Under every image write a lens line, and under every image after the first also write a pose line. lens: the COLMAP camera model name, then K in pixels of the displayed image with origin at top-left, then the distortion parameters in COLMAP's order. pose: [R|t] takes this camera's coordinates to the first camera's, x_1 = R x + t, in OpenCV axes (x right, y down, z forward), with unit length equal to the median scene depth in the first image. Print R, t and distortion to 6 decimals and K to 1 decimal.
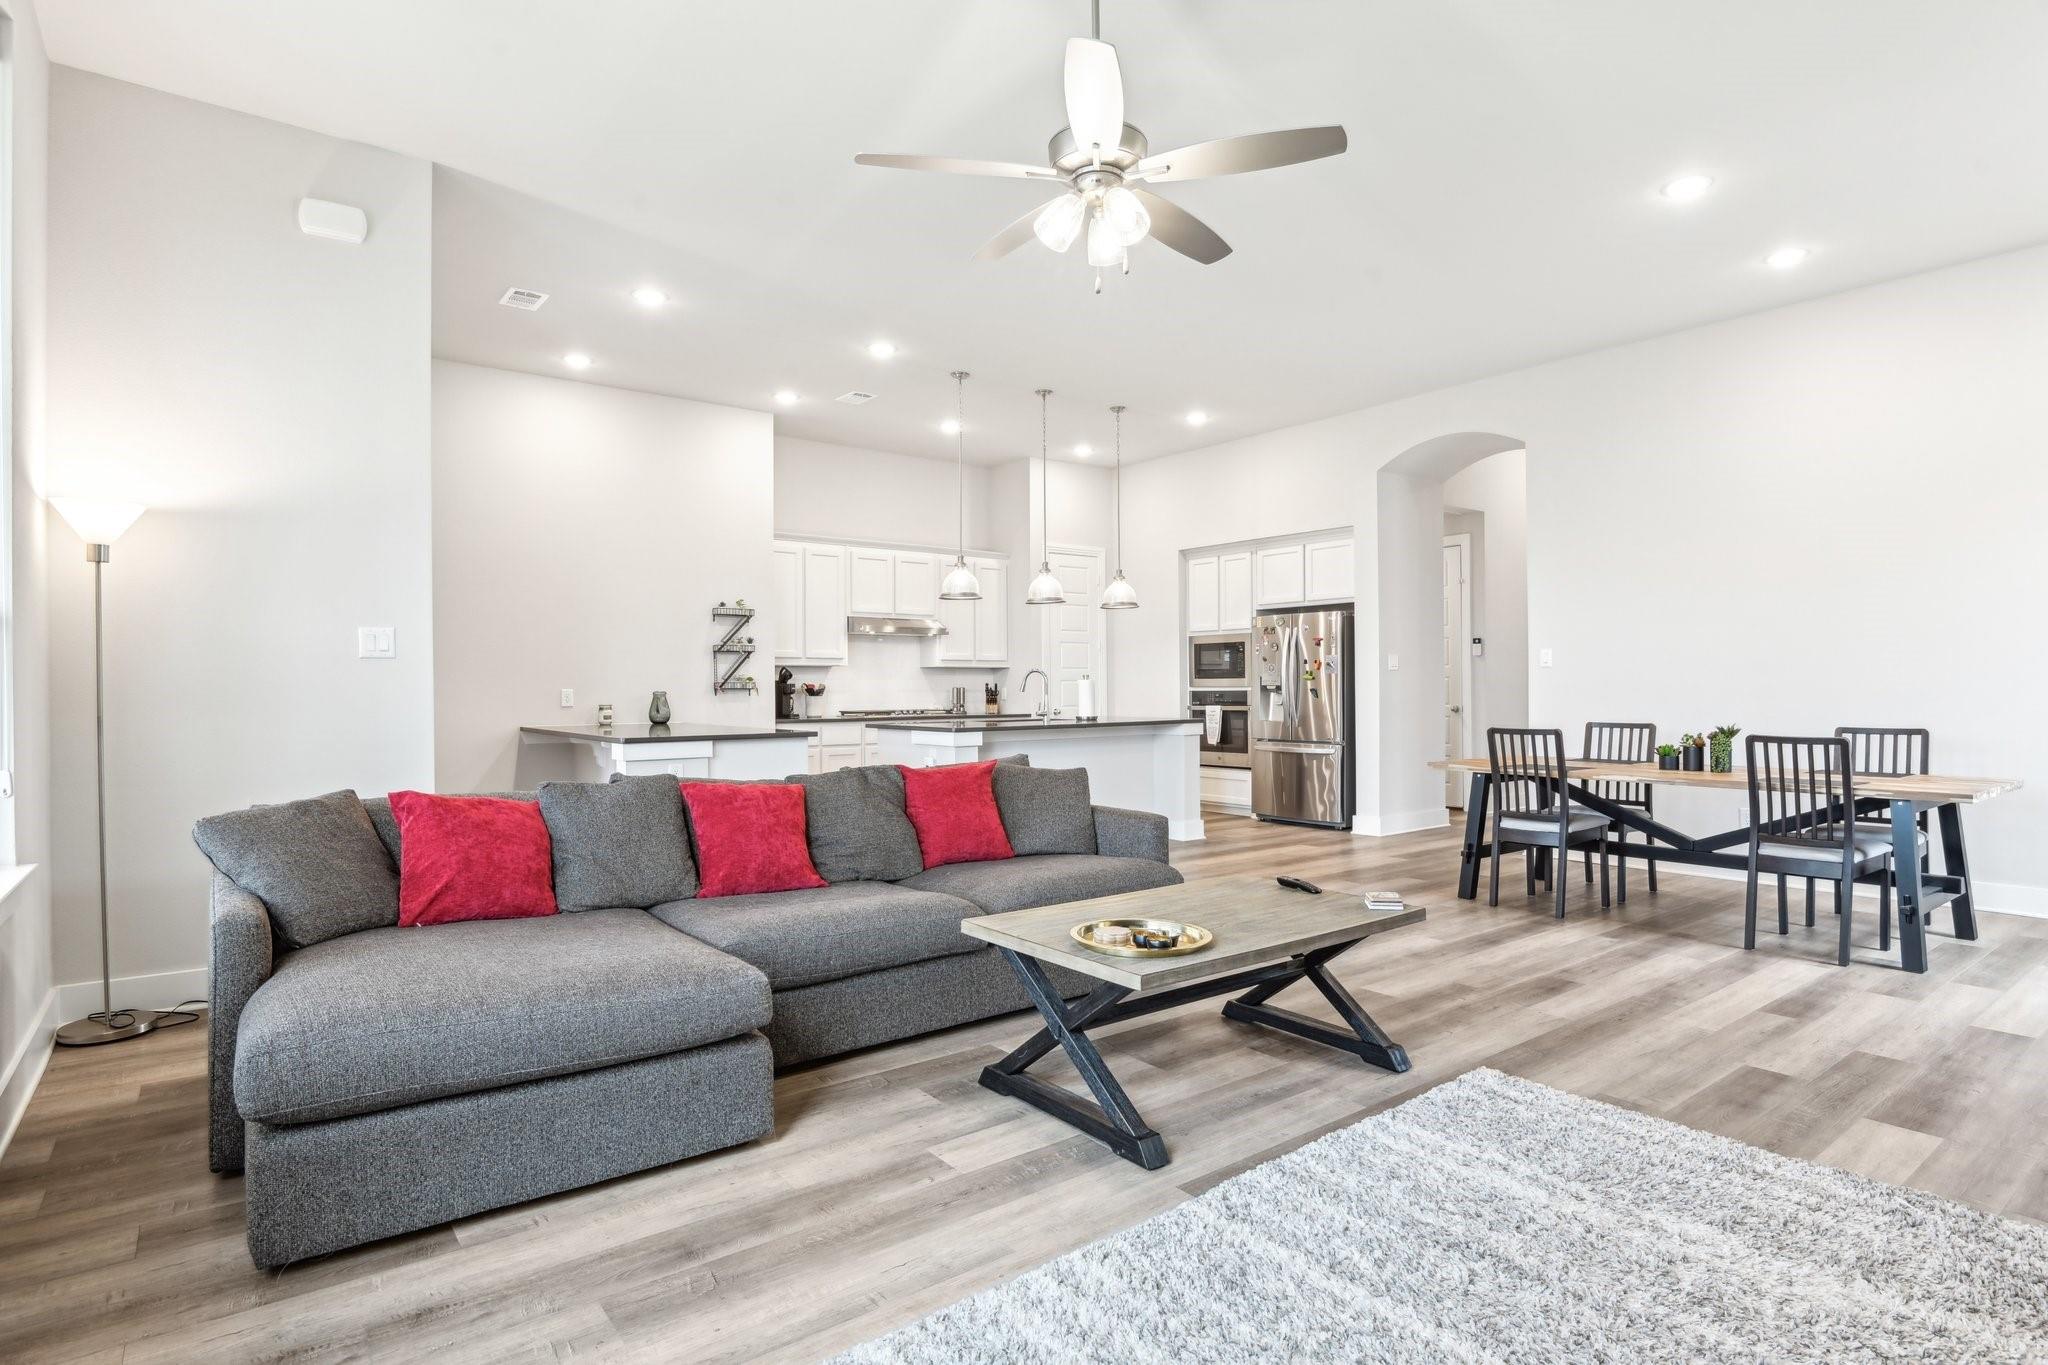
lens RADIAL K [[1052.4, 0, 1033.6], [0, 1052.4, 681.6], [0, 0, 1]] dist [-0.005502, -0.008267]
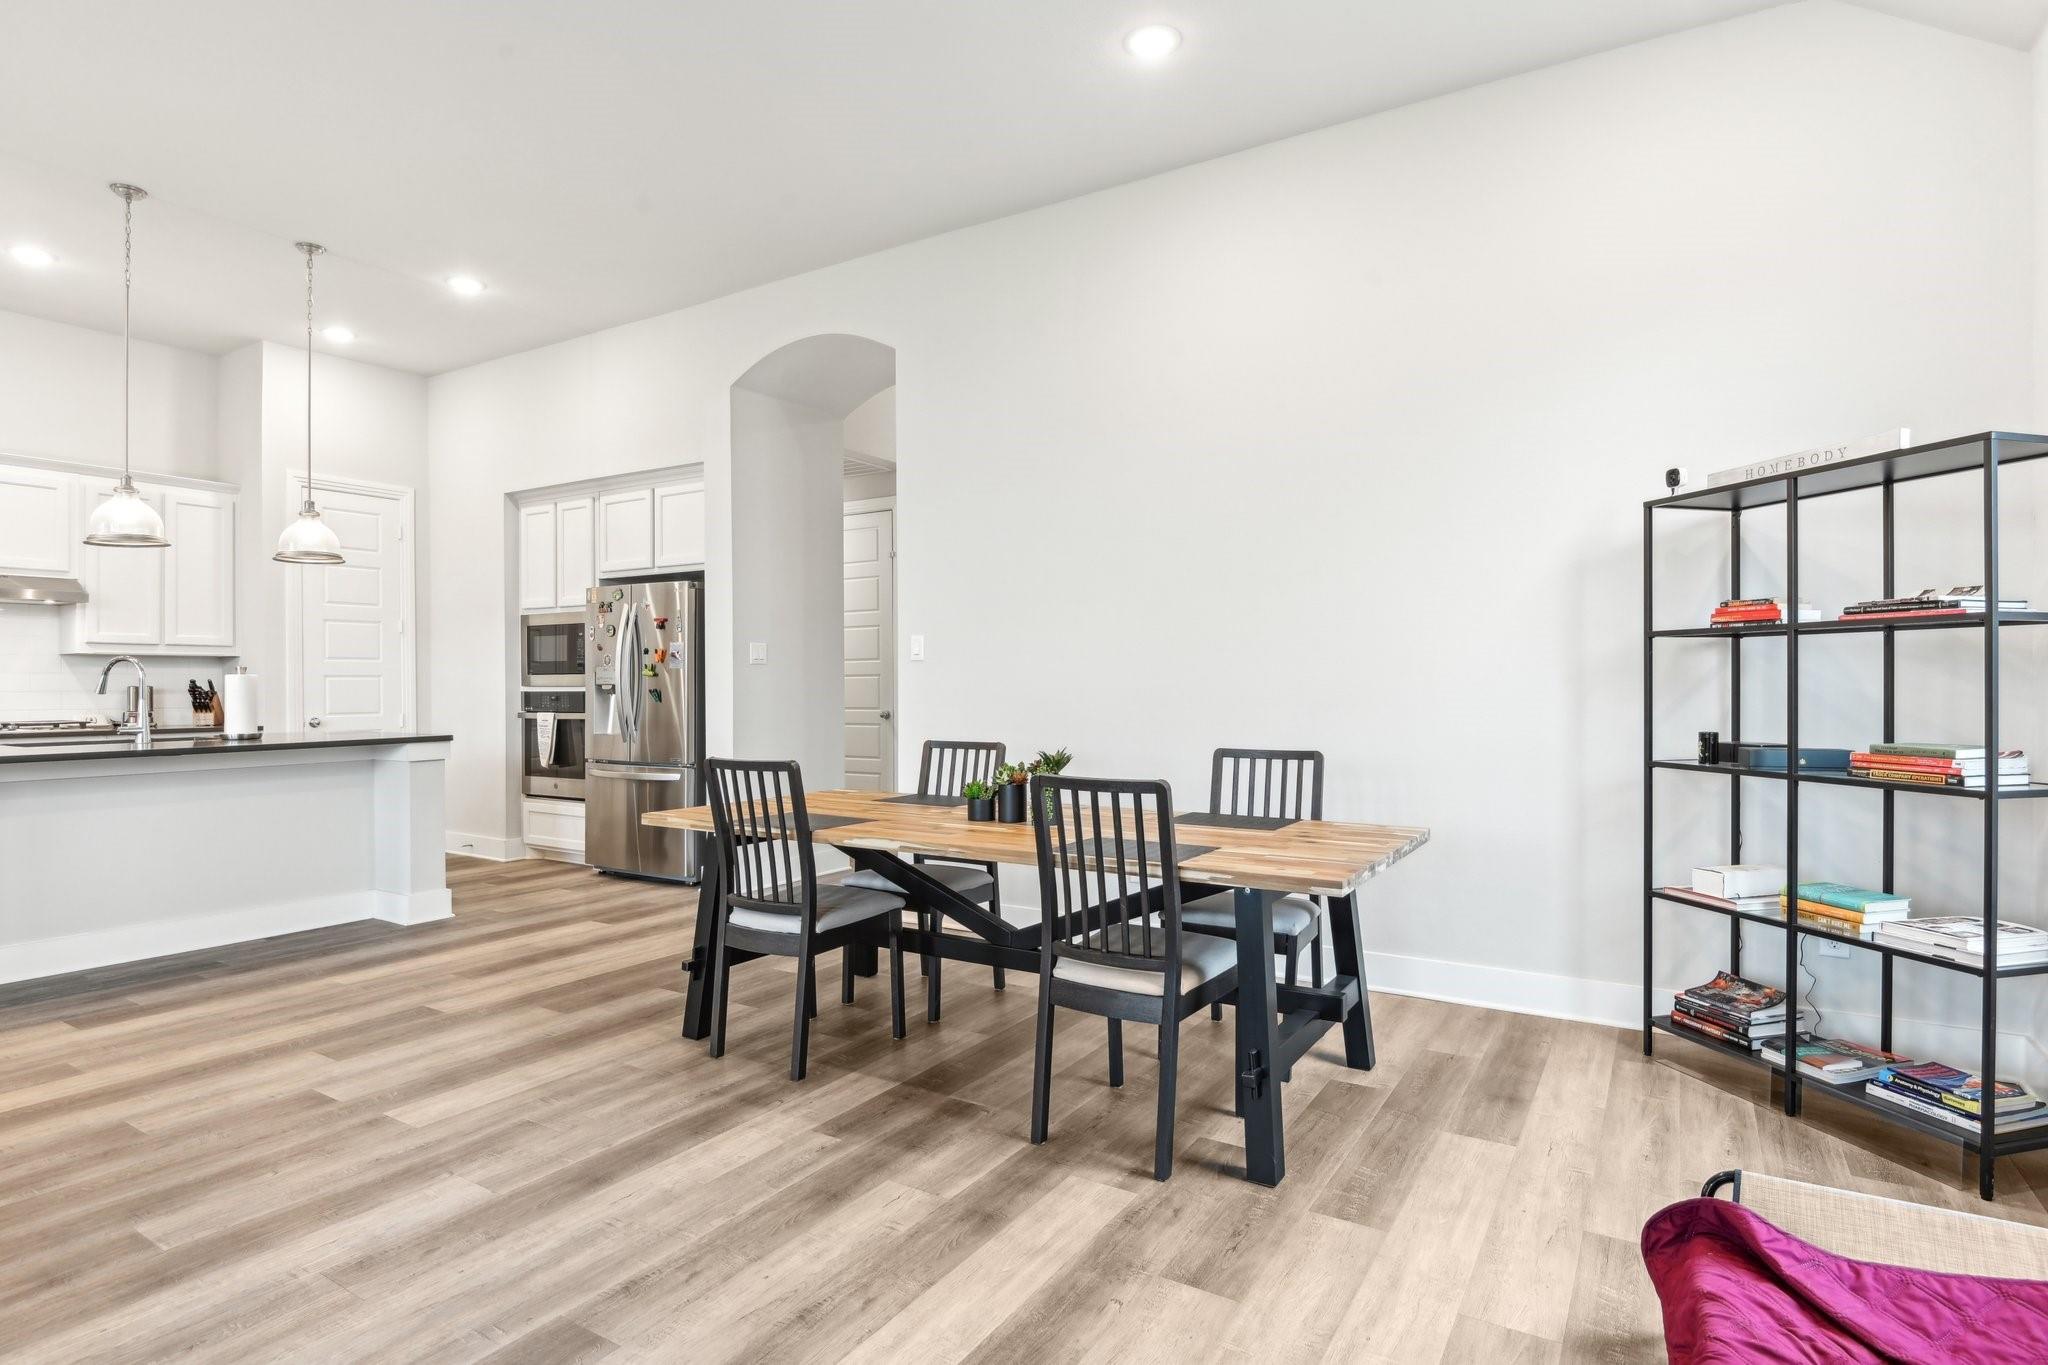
lens RADIAL K [[1052.4, 0, 1026.5], [0, 1052.4, 686.5], [0, 0, 1]] dist [-0.005502, -0.008267]
pose [[0.936686, 0.003411, 0.350153, 0.258907], [-0.005677, 0.999969, 0.005446, -0.000383], [-0.350124, -0.007089, 0.936677, 0.250125]]
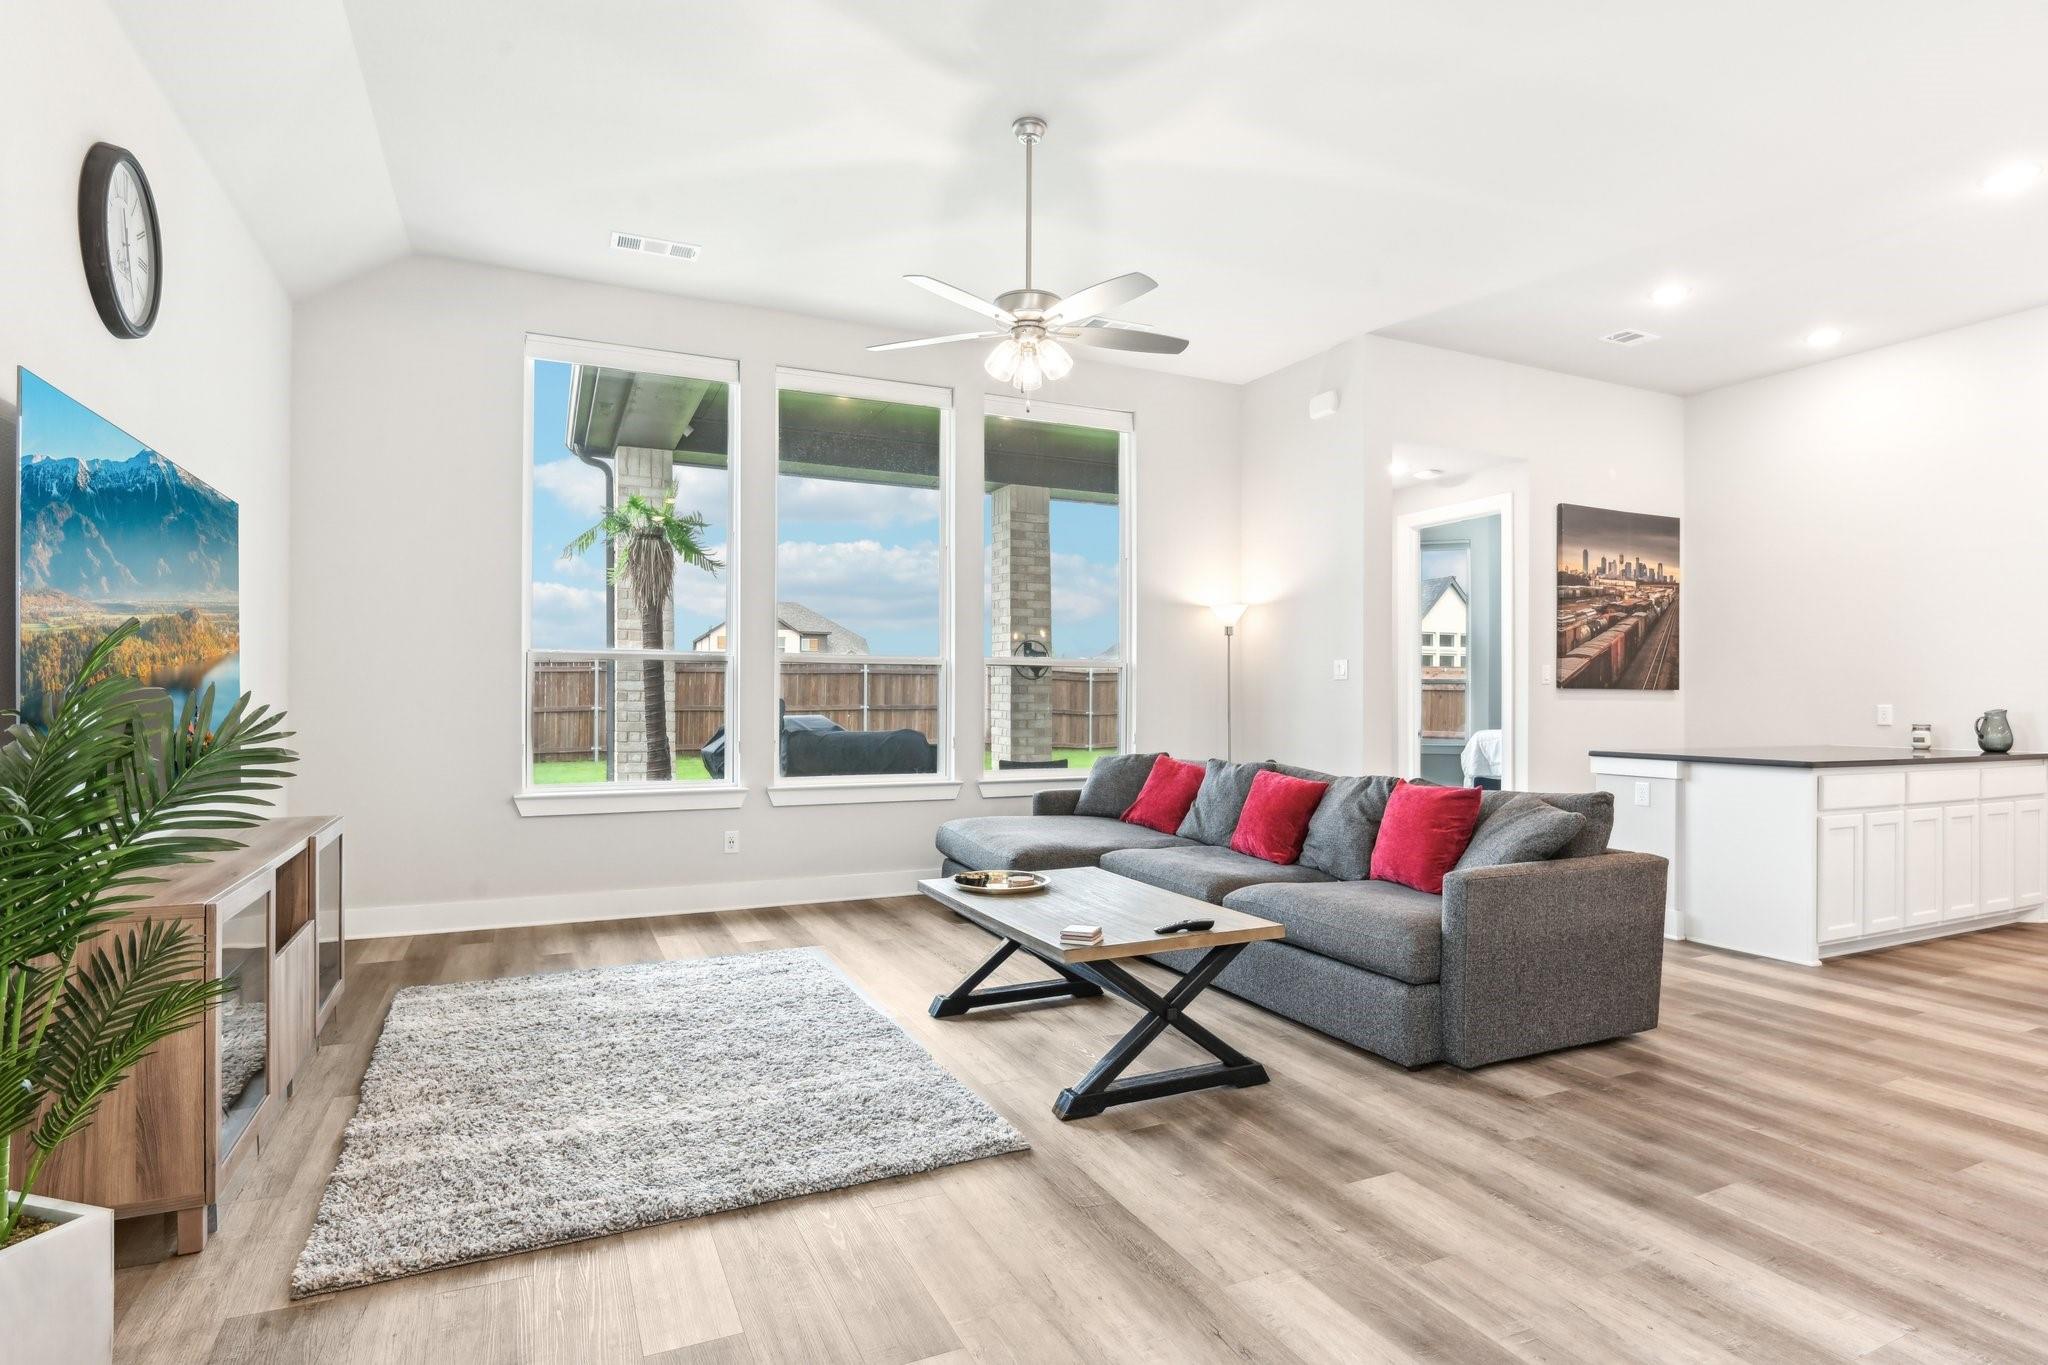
lens RADIAL K [[1052.4, 0, 1025.7], [0, 1052.4, 687.8], [0, 0, 1]] dist [-0.005502, -0.008267]
pose [[-0.224499, -0.010302, -0.974420, 0.462944], [-0.002315, 0.999947, -0.010038, 0.002341], [0.974472, 0.000002, -0.224511, 0.434264]]
